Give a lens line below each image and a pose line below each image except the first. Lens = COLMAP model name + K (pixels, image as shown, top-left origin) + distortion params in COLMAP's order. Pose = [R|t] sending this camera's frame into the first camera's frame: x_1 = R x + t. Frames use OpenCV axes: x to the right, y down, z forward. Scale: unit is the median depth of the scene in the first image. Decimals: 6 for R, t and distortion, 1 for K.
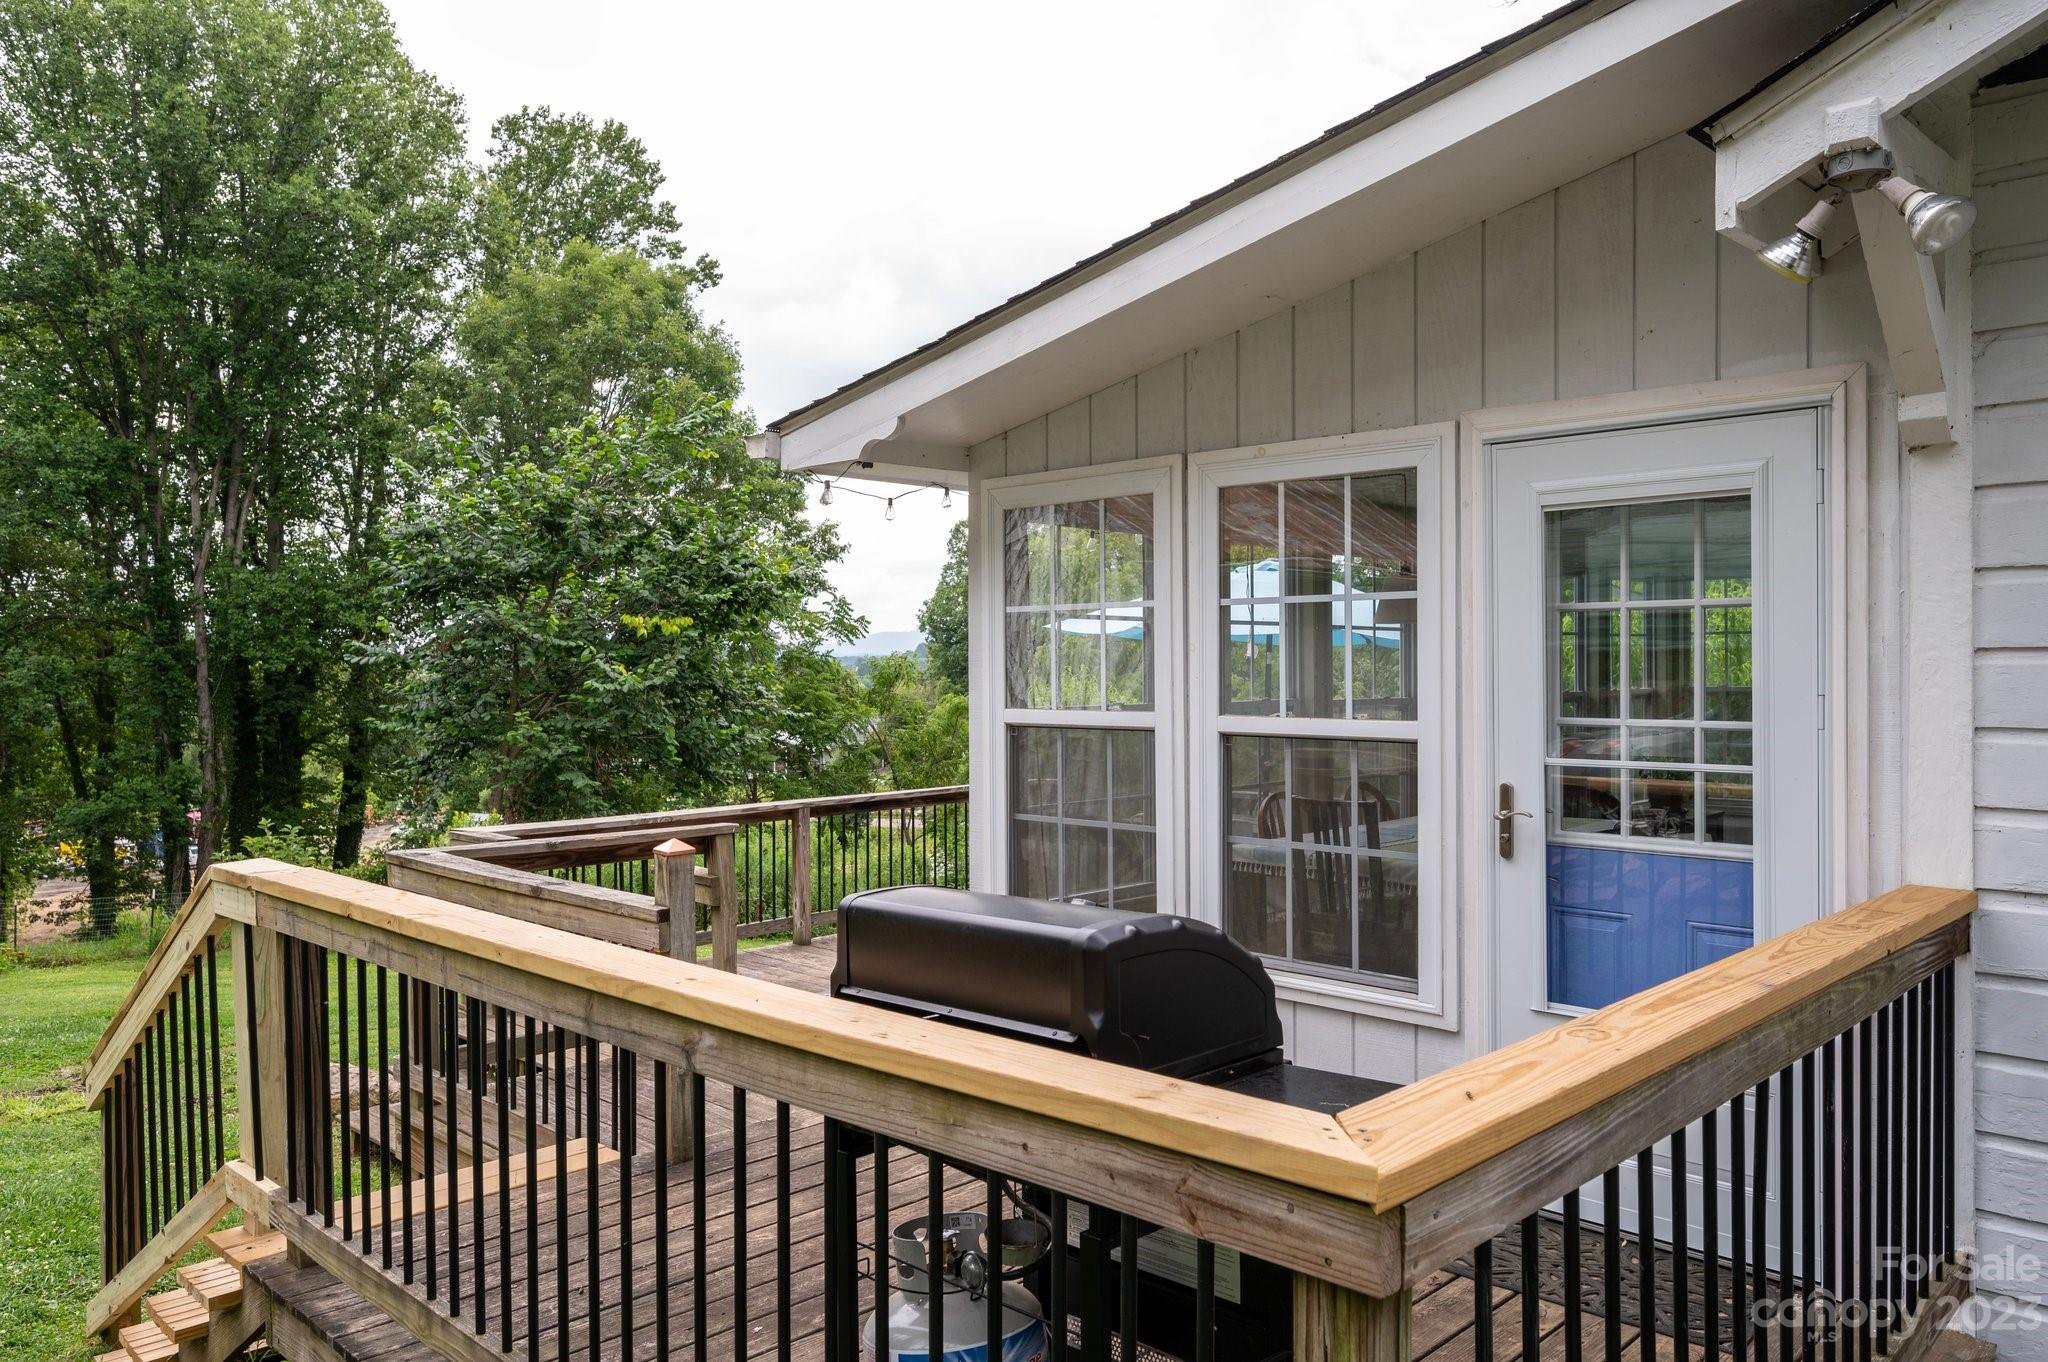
lens RADIAL K [[1475.6, 0, 1024.0], [0, 1475.6, 681.0], [0, 0, 1]] dist [-0.001147, -0.000754]
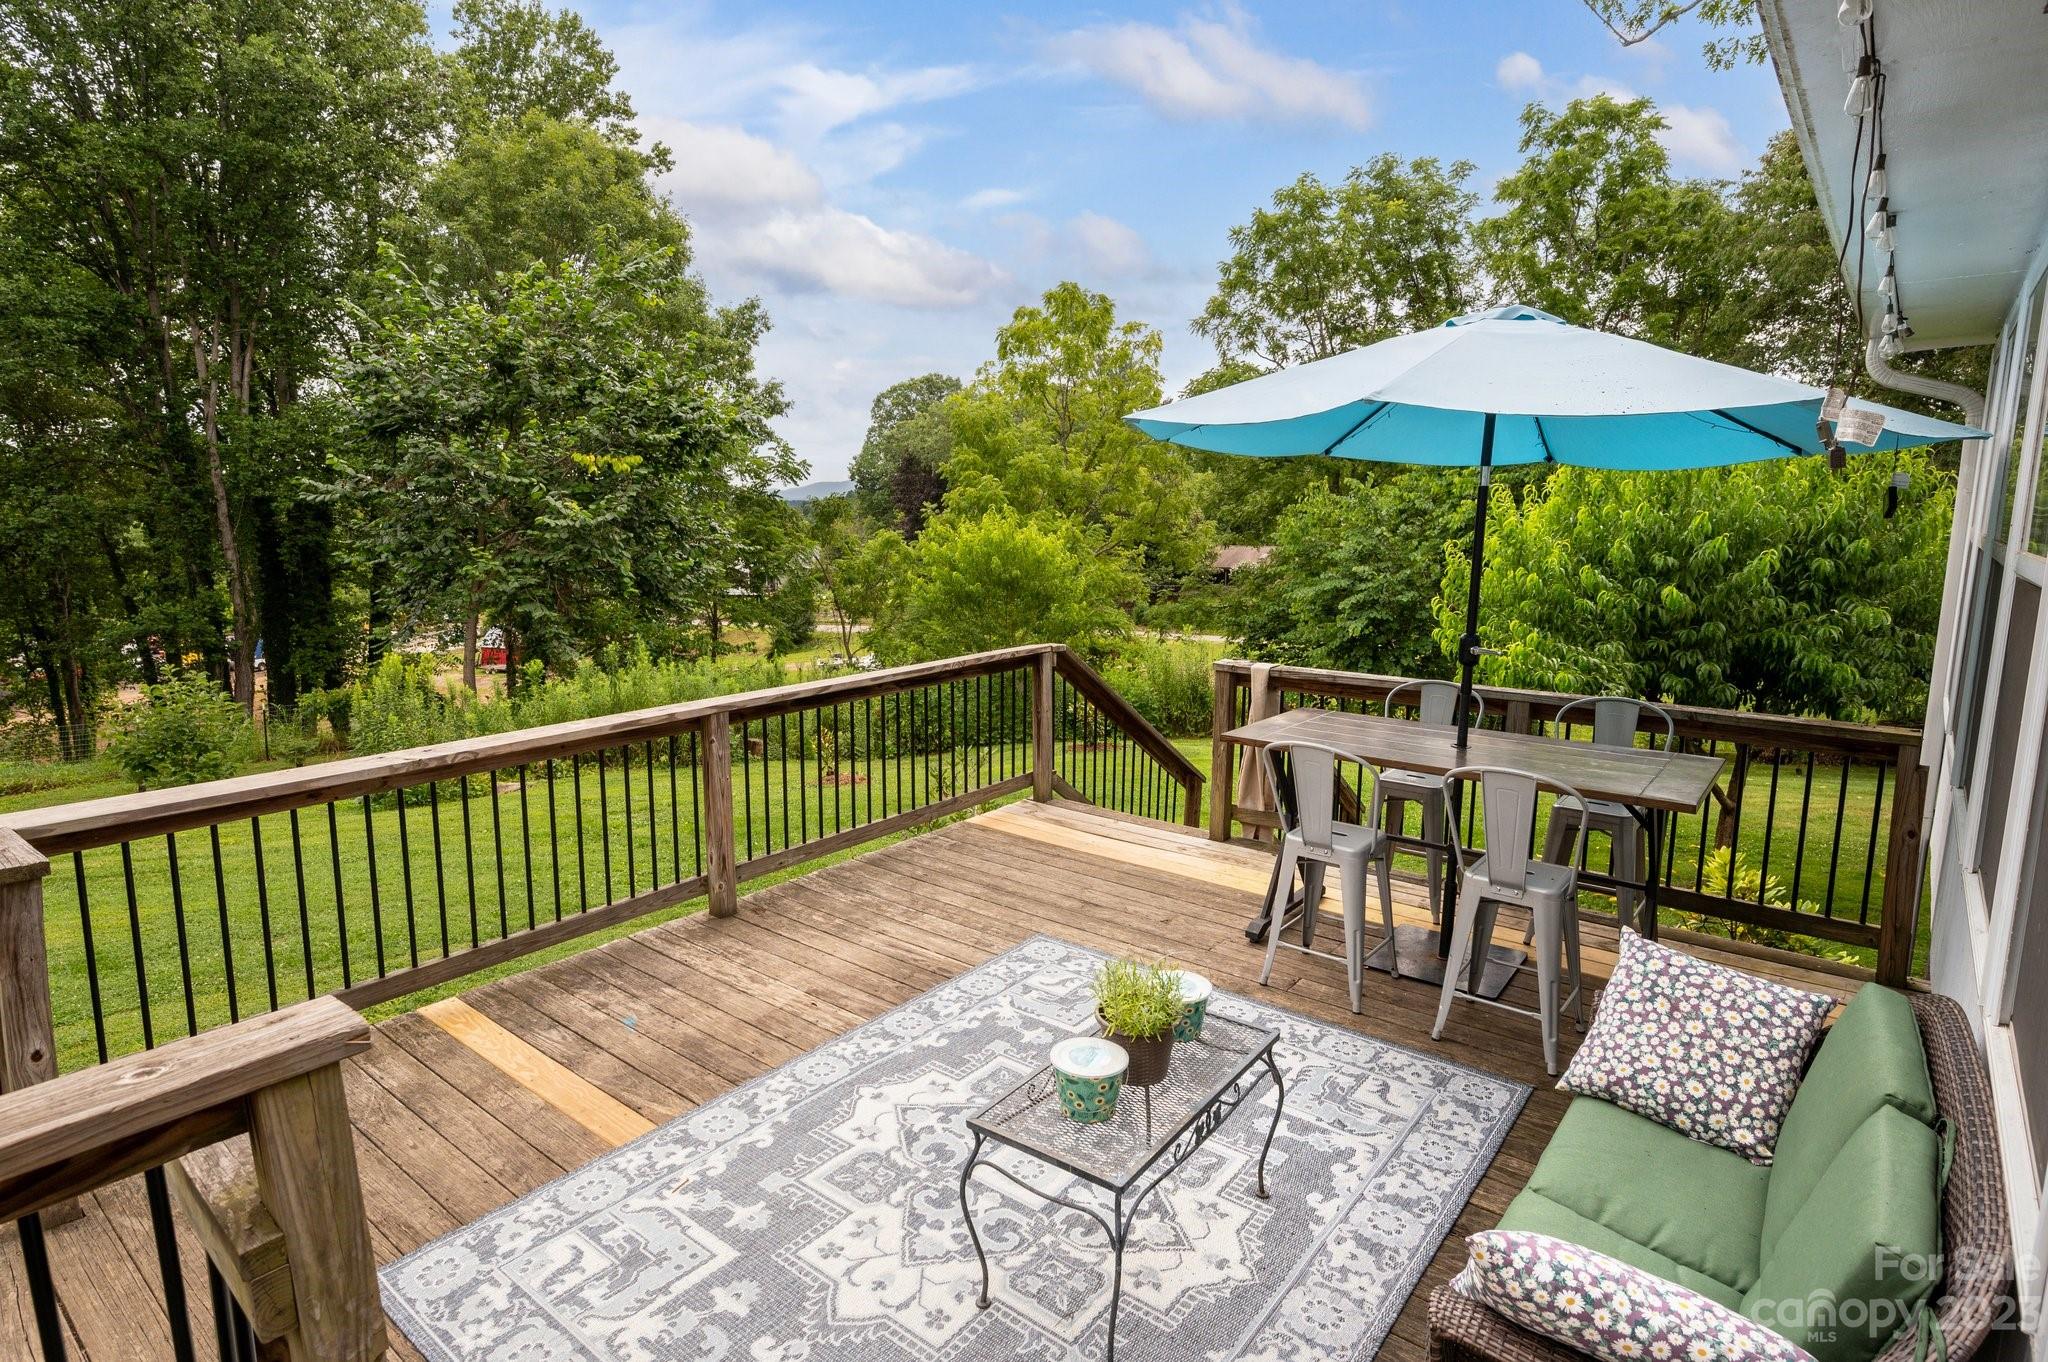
lens RADIAL K [[1081.3, 0, 1010.5], [0, 1081.3, 650.3], [0, 0, 1]] dist [-0.000910, 0.000021]
pose [[0.997078, -0.008198, 0.075955, -0.016101], [-0.000969, 0.992789, 0.119874, 0.001219], [-0.076390, -0.119598, 0.989879, 0.145122]]
